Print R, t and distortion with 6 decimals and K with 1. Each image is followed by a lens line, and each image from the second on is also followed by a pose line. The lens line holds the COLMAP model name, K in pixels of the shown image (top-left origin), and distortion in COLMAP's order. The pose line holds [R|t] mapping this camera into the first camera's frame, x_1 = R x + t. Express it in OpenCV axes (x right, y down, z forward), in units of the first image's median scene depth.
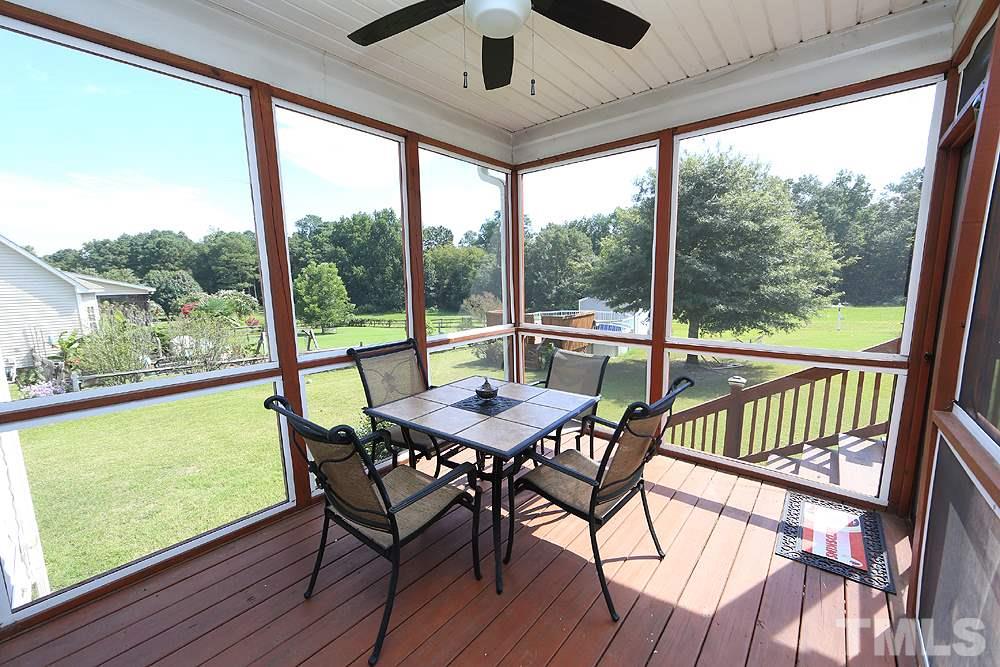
lens RADIAL K [[399.0, 0, 500.0], [0, 399.0, 333.5], [0, 0, 1]] dist [0.000330, 0.000136]
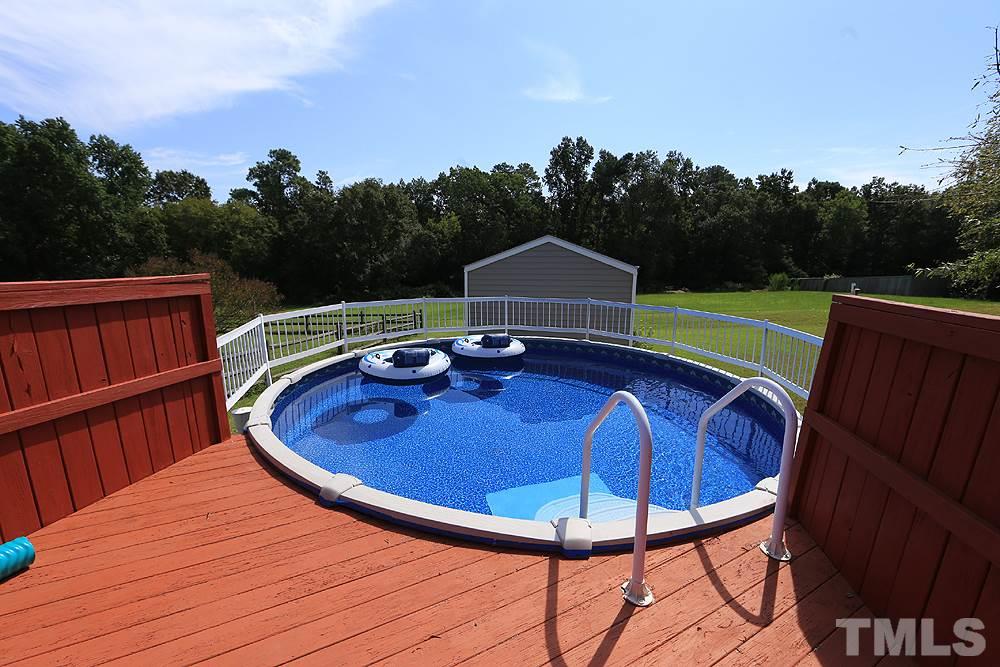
lens RADIAL K [[393.9, 0, 500.0], [0, 393.9, 333.5], [0, 0, 1]] dist [0.011981, 0.000272]
pose [[0.897807, -0.043828, 0.438202, 0.038977], [0.029155, 0.998768, 0.040160, -0.016819], [-0.439422, -0.023280, 0.897979, 0.295623]]
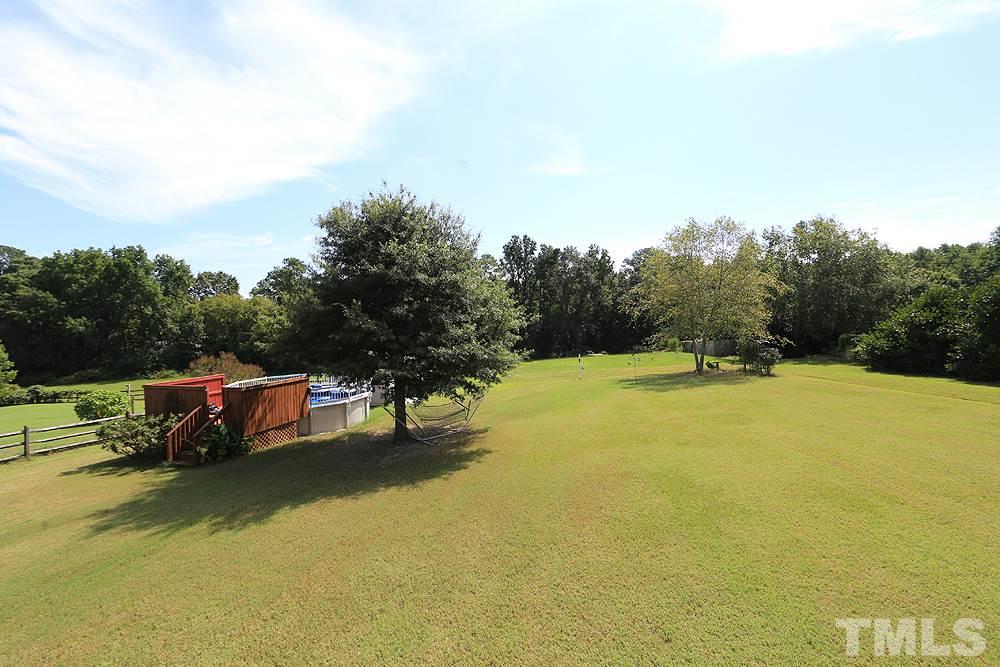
lens RADIAL K [[399.0, 0, 500.0], [0, 399.0, 333.5], [0, 0, 1]] dist [0.000330, 0.000136]
pose [[0.913197, -0.007406, 0.407451, 0.084514], [0.060887, 0.991092, -0.118448, -0.006907], [-0.402944, 0.132975, 0.905513, 0.028981]]
